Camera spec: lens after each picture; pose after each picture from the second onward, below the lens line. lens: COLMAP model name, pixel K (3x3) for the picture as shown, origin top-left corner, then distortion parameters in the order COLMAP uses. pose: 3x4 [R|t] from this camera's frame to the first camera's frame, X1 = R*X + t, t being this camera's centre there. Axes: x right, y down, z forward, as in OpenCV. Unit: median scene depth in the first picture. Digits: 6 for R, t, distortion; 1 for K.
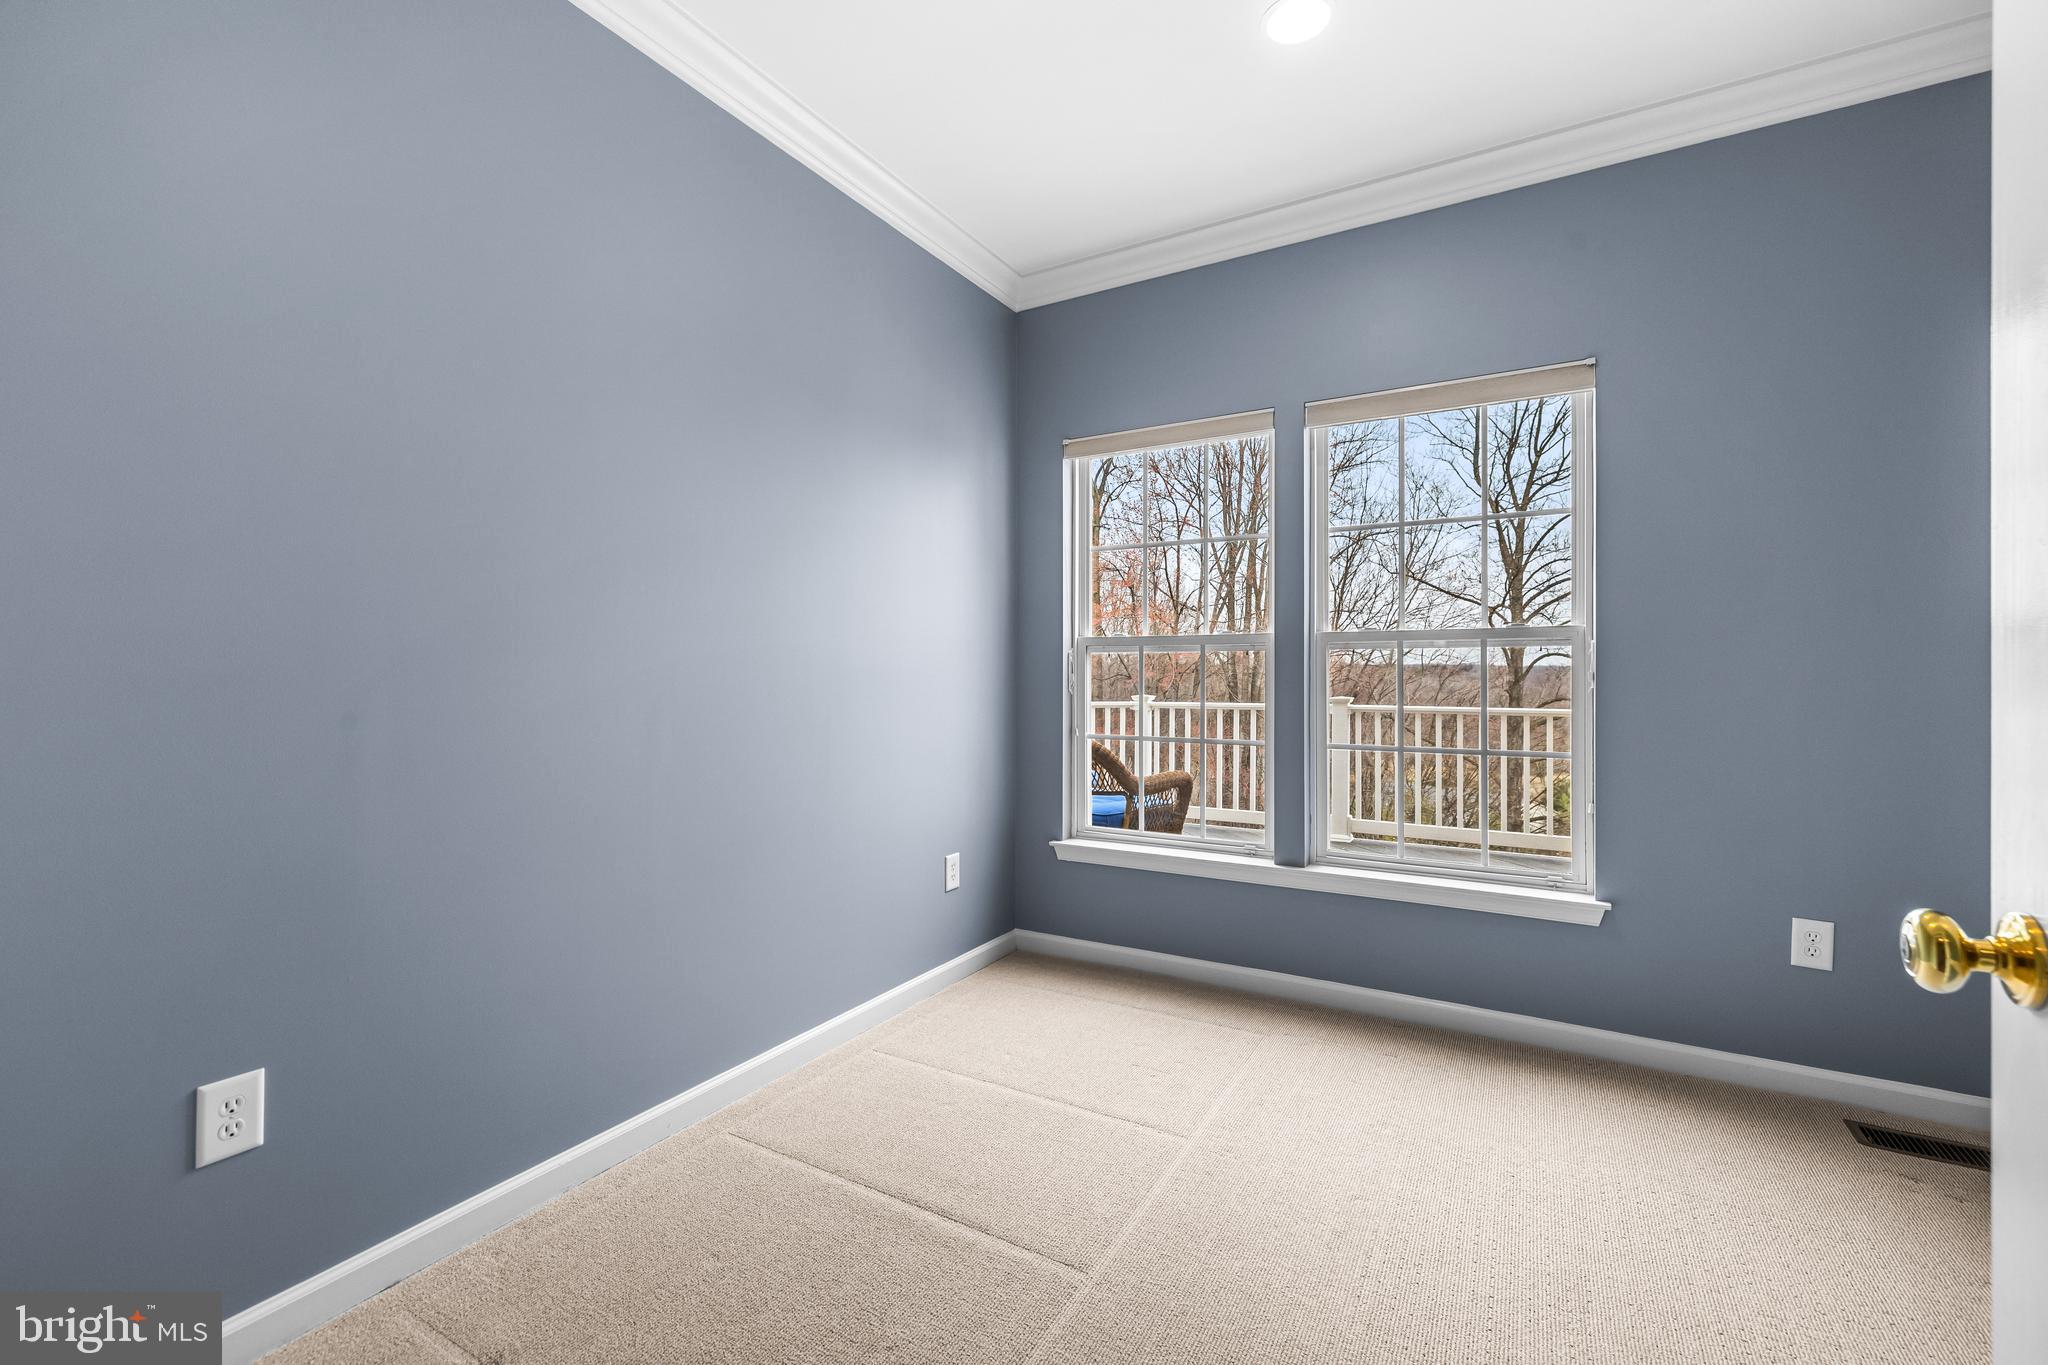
lens RADIAL K [[858.0, 0, 1025.9], [0, 858.0, 673.7], [0, 0, 1]] dist [-0.001579, 0.000191]
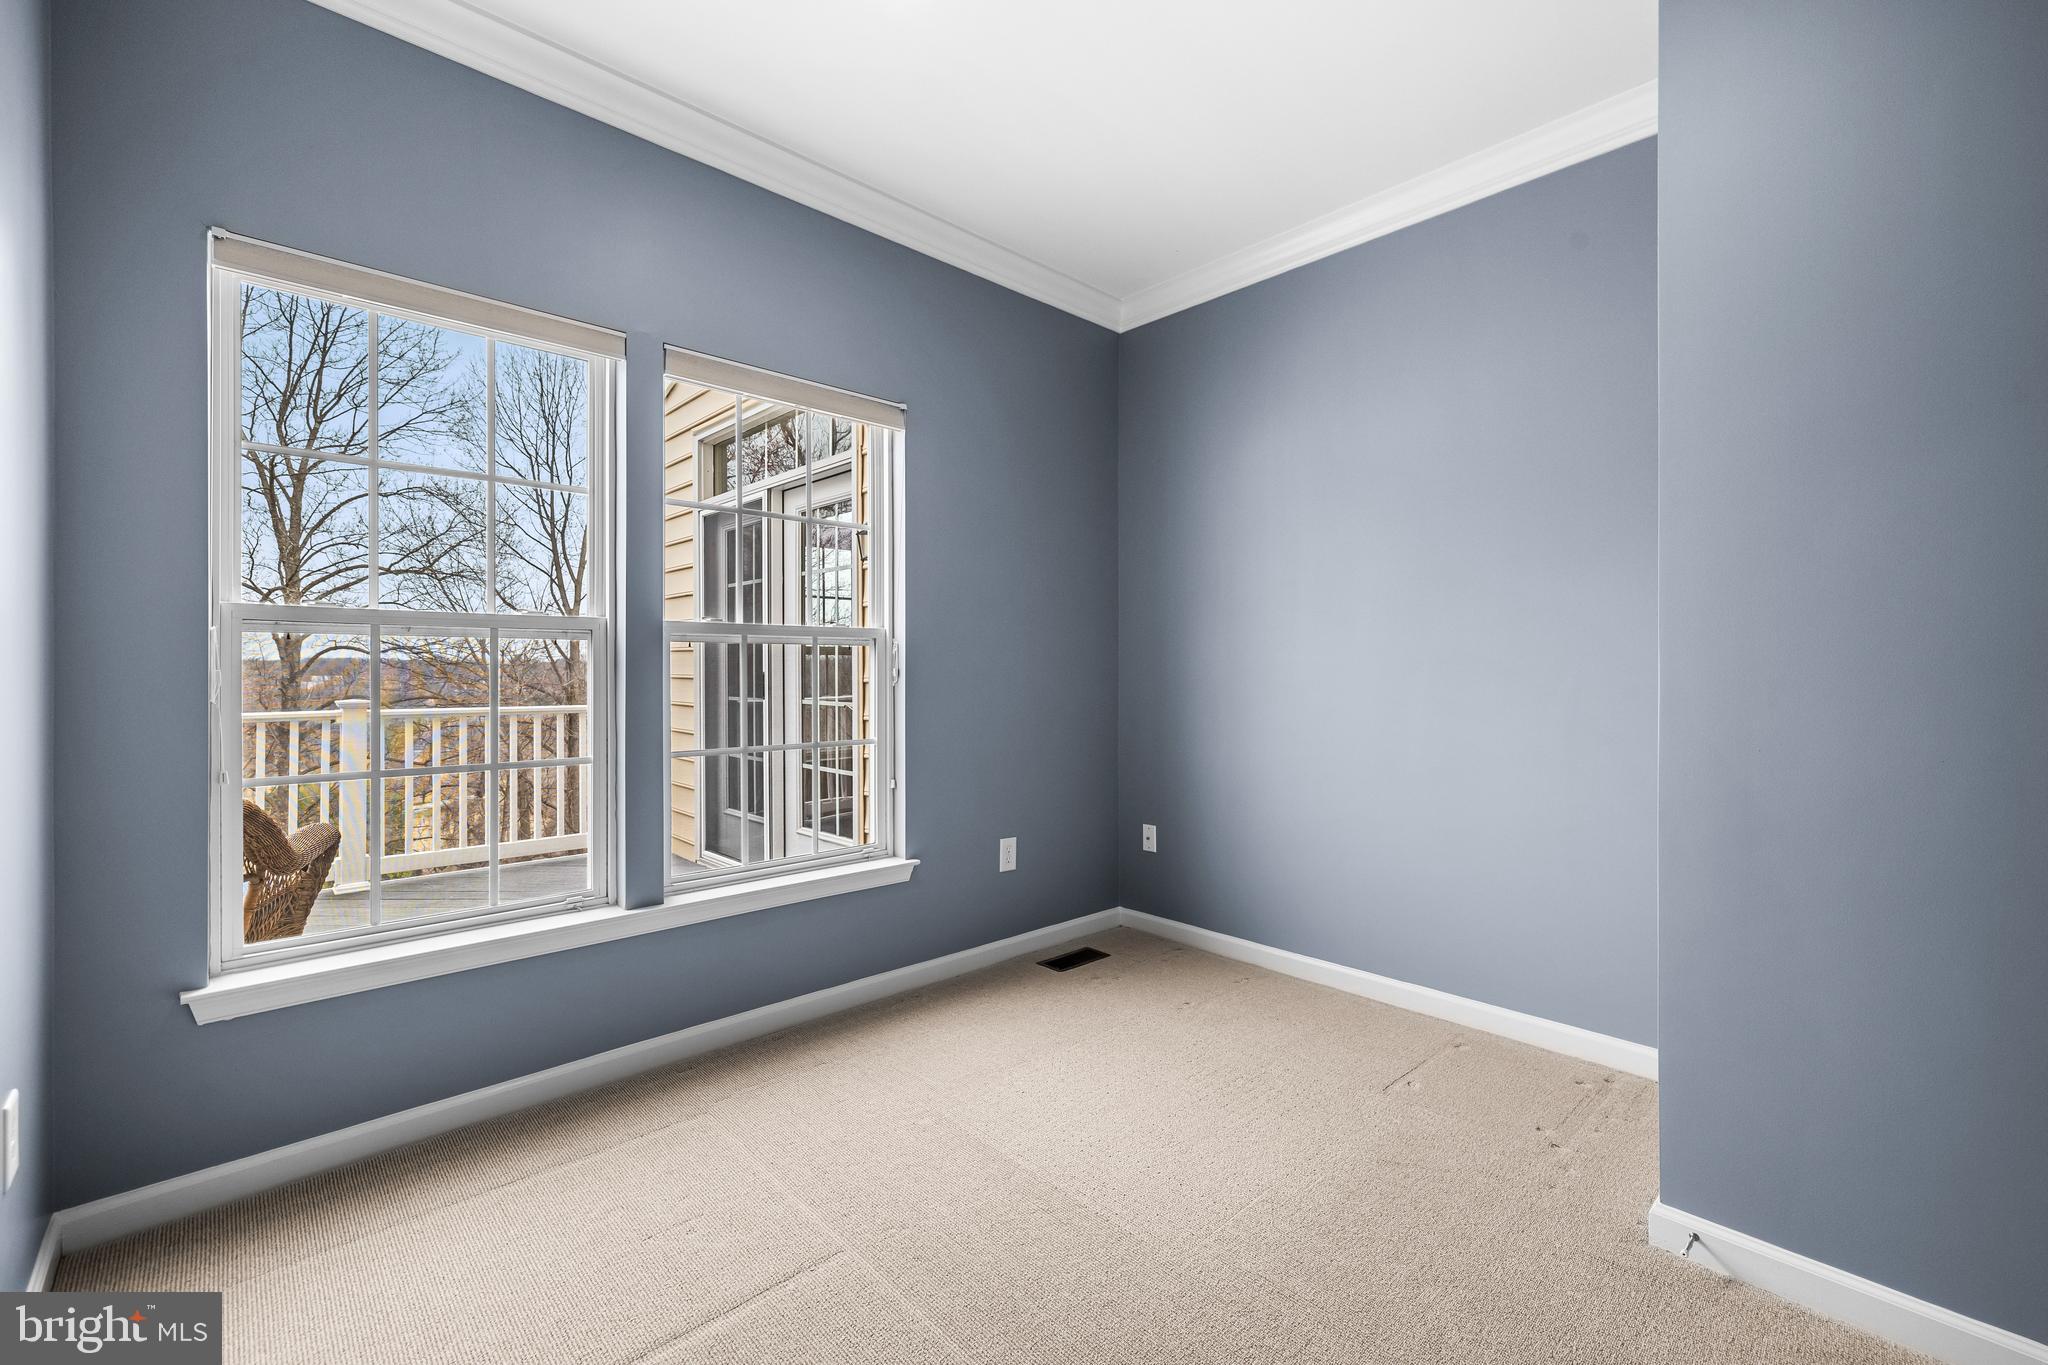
lens RADIAL K [[858.0, 0, 1025.9], [0, 858.0, 673.7], [0, 0, 1]] dist [-0.001579, 0.000191]
pose [[0.280025, -0.003625, 0.959986, -0.047794], [-0.001060, 0.999991, 0.004085, 0.000004], [-0.959992, -0.002162, 0.280019, 0.055269]]
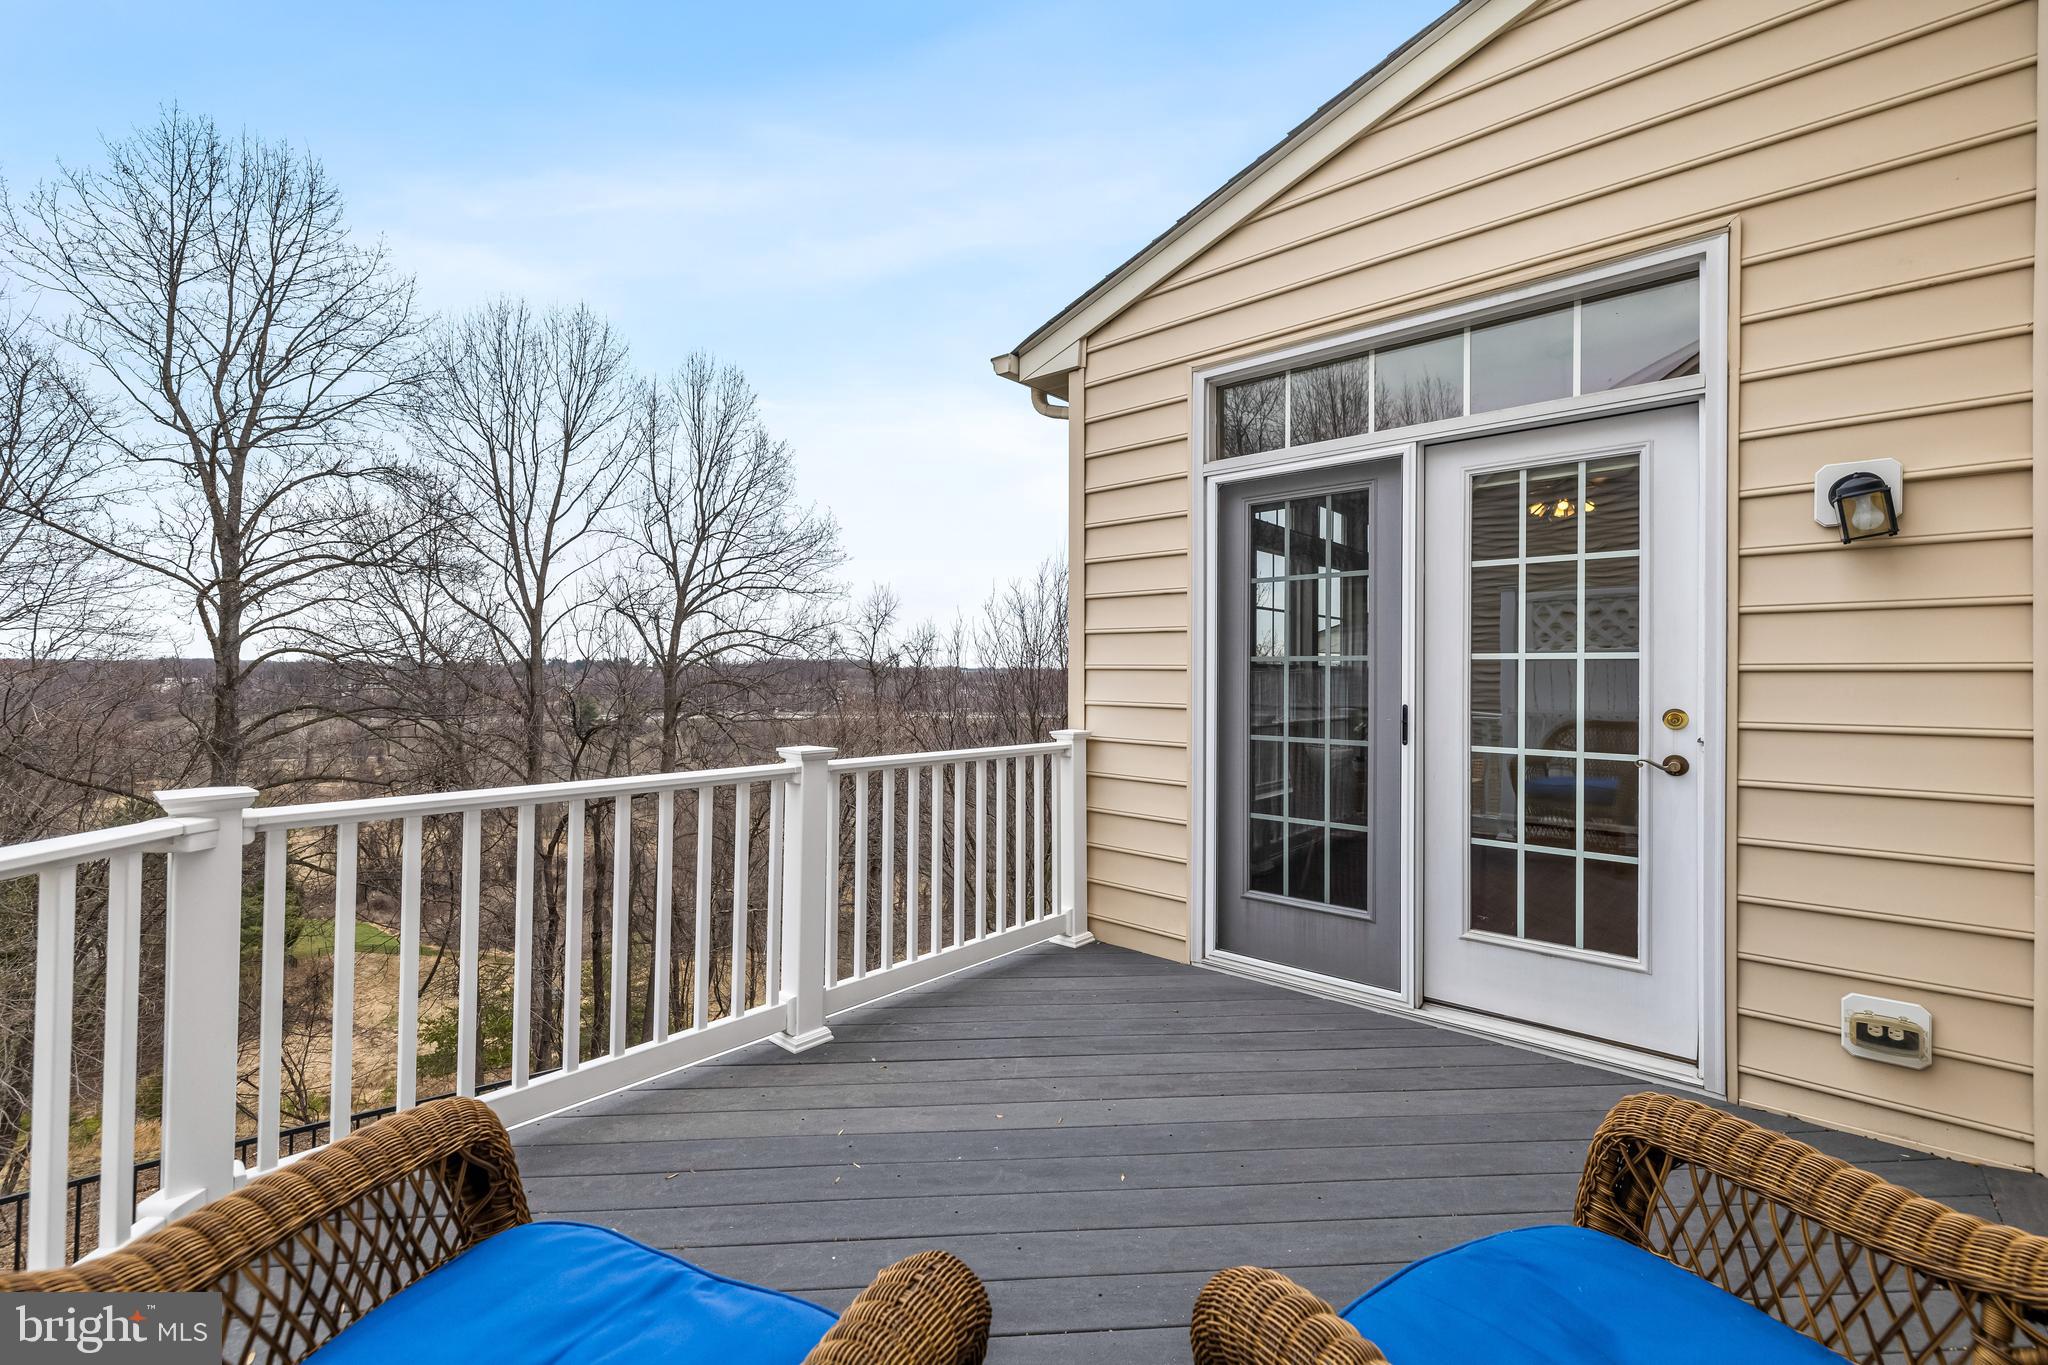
lens RADIAL K [[858.0, 0, 1025.9], [0, 858.0, 673.7], [0, 0, 1]] dist [-0.001579, 0.000191]
pose [[0.189571, 0.004201, 0.981858, -0.022201], [-0.006466, 0.999975, -0.003030, -0.003294], [-0.981846, -0.005774, 0.189593, 0.192794]]
